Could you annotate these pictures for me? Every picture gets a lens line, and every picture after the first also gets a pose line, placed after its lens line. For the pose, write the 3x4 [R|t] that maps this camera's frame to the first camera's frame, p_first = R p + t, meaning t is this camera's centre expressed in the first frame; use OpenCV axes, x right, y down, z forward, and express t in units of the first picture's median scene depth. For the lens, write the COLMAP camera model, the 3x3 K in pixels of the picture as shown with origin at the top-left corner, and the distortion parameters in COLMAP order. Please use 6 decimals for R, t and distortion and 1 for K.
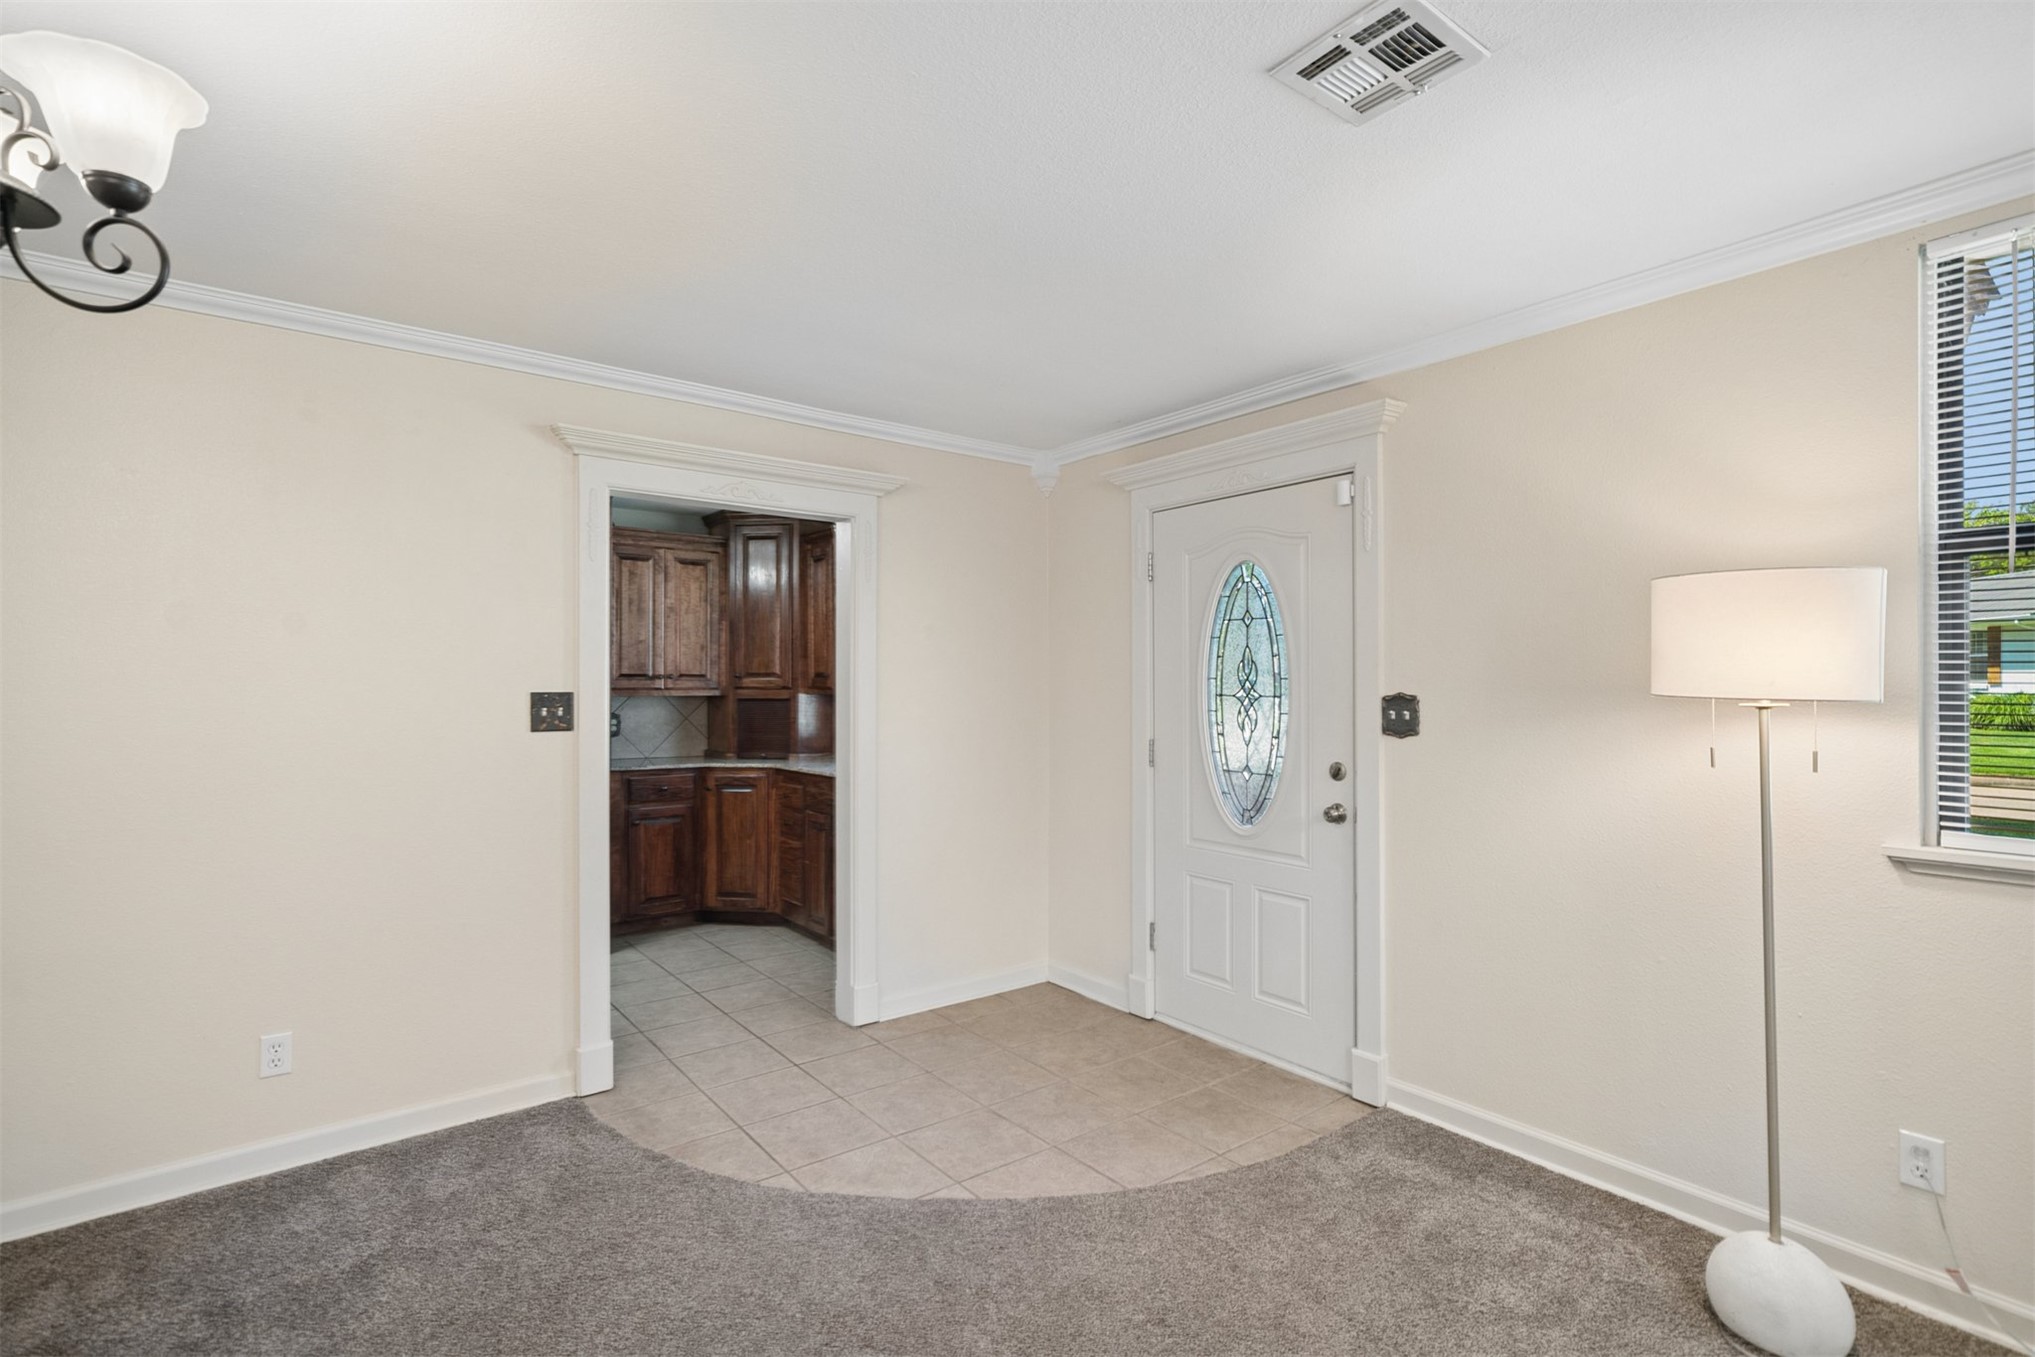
lens RADIAL K [[939.4, 0, 1026.6], [0, 939.4, 686.3], [0, 0, 1]] dist [-0.009265, 0.000600]
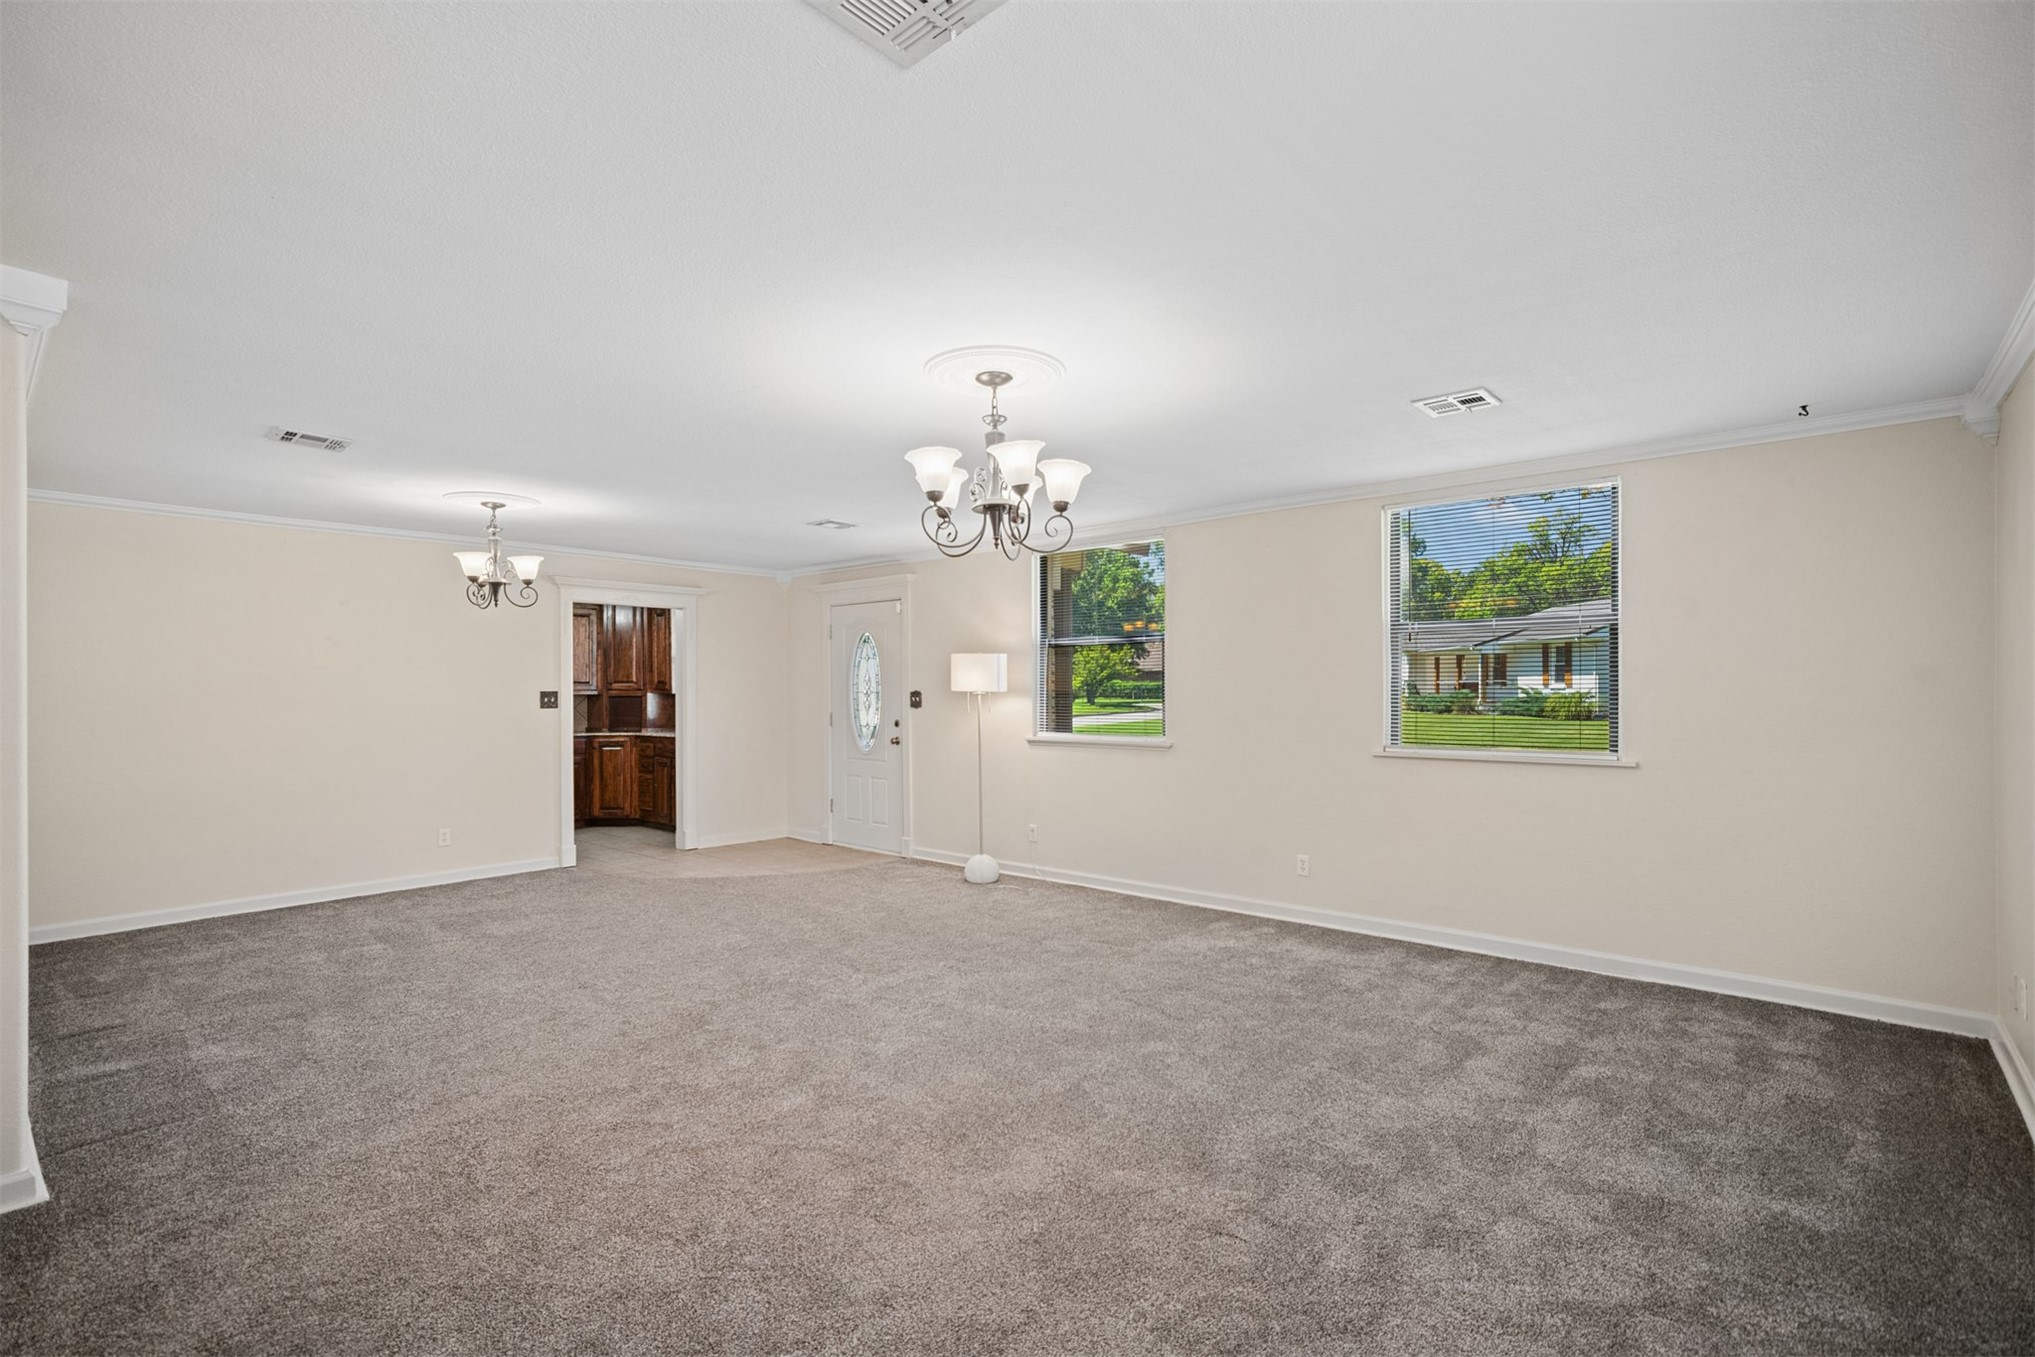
lens RADIAL K [[939.4, 0, 1026.6], [0, 939.4, 686.3], [0, 0, 1]] dist [-0.009265, 0.000600]
pose [[0.982996, -0.002082, 0.183615, 0.176862], [0.002529, 0.999994, -0.002200, 0.001786], [-0.183610, 0.002627, 0.982996, -1.173559]]
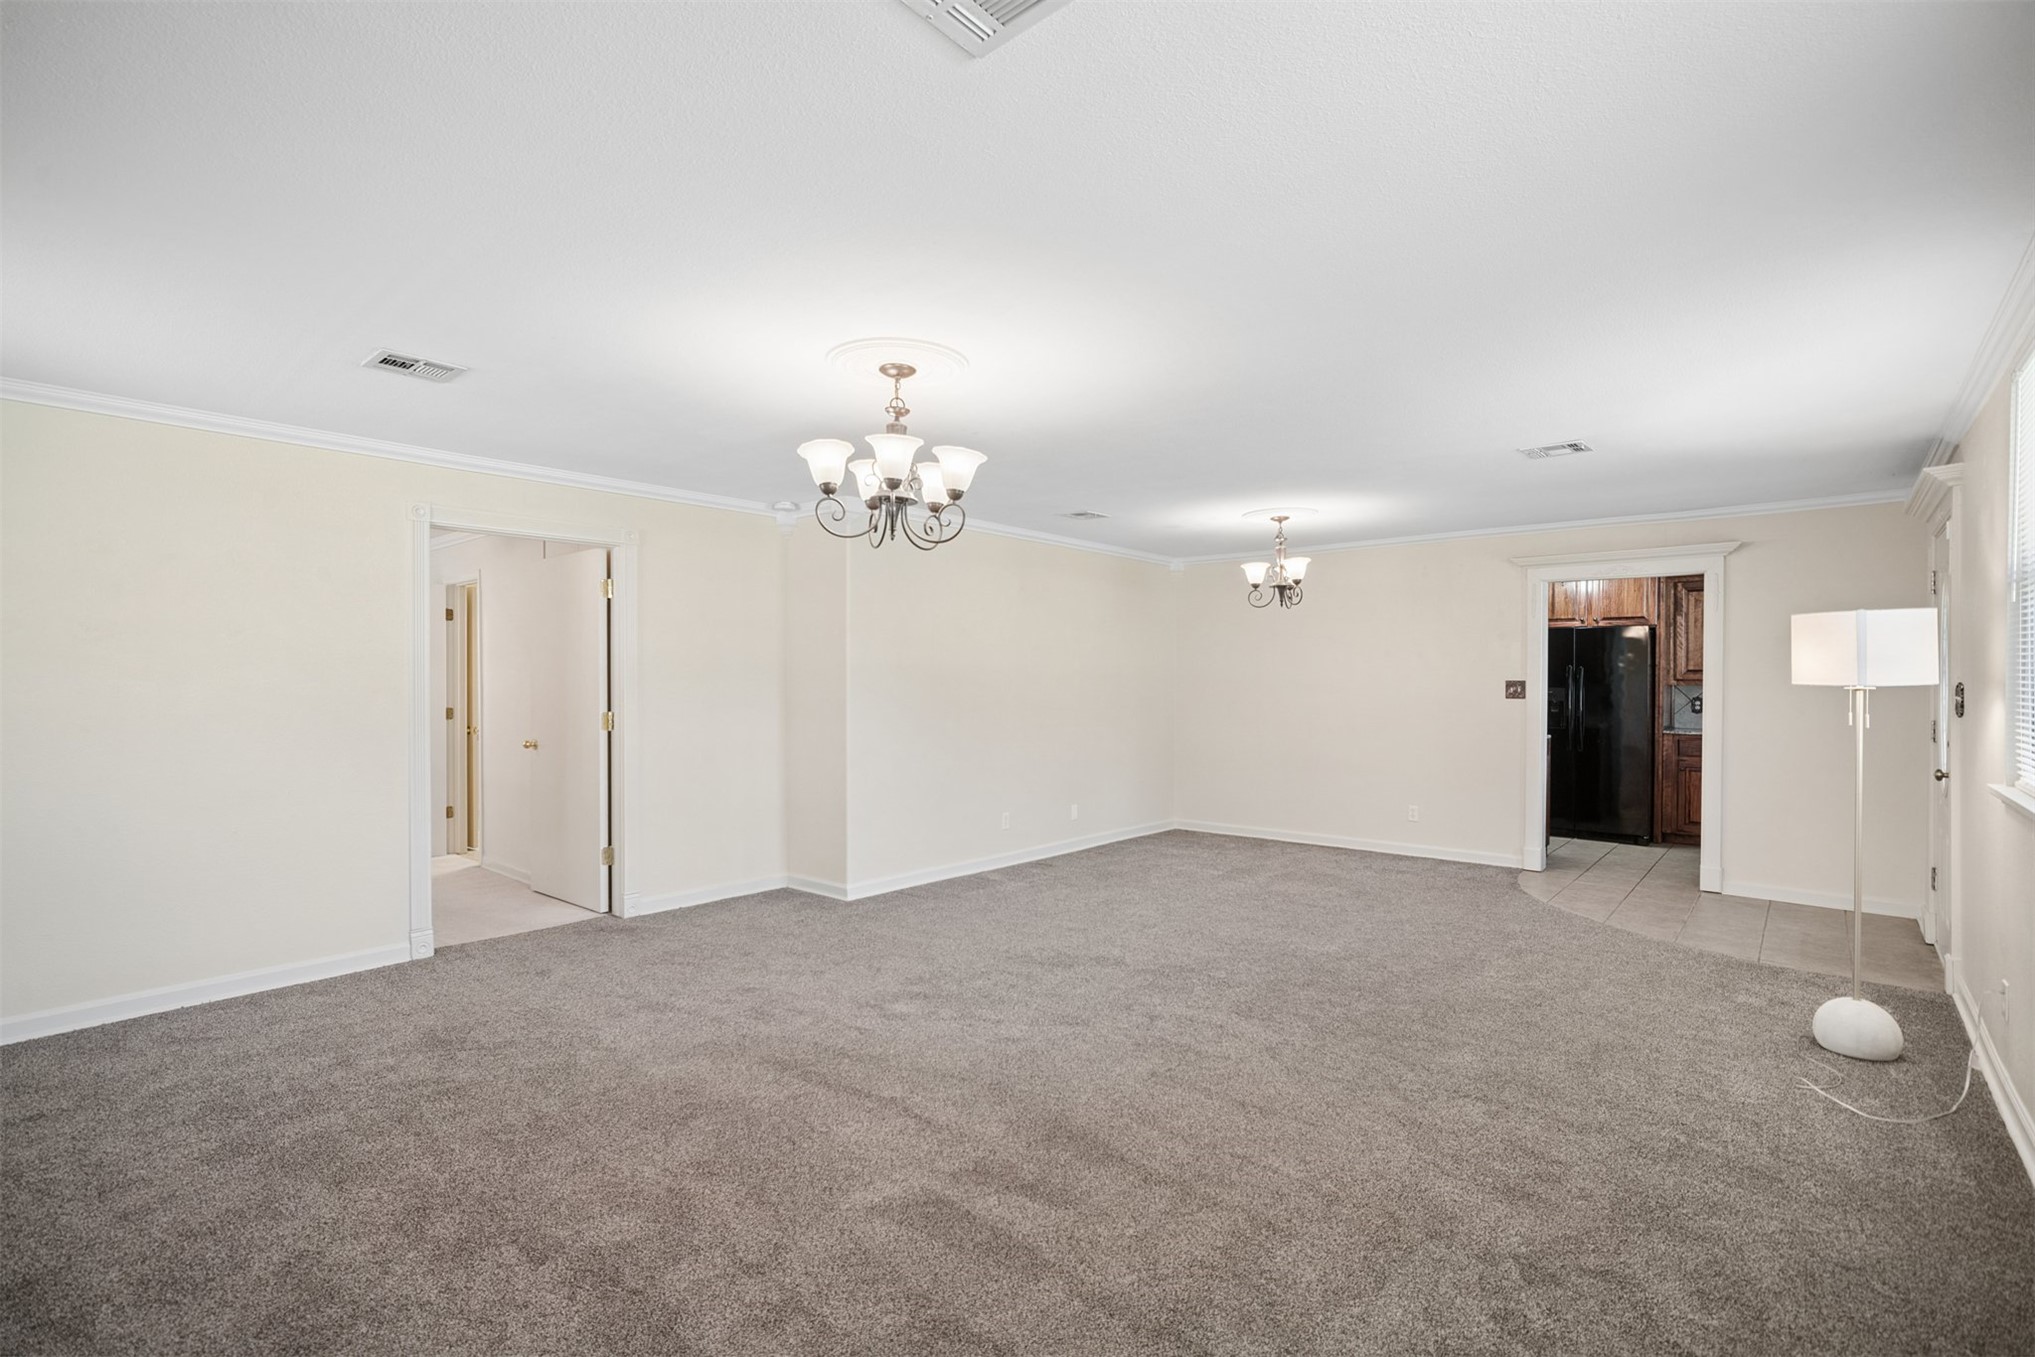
lens RADIAL K [[939.4, 0, 1026.6], [0, 939.4, 686.3], [0, 0, 1]] dist [-0.009265, 0.000600]
pose [[0.199866, 0.012720, -0.979741, 1.115668], [-0.002552, 0.999919, 0.012461, -0.003720], [0.979820, 0.000010, 0.199883, -0.436417]]
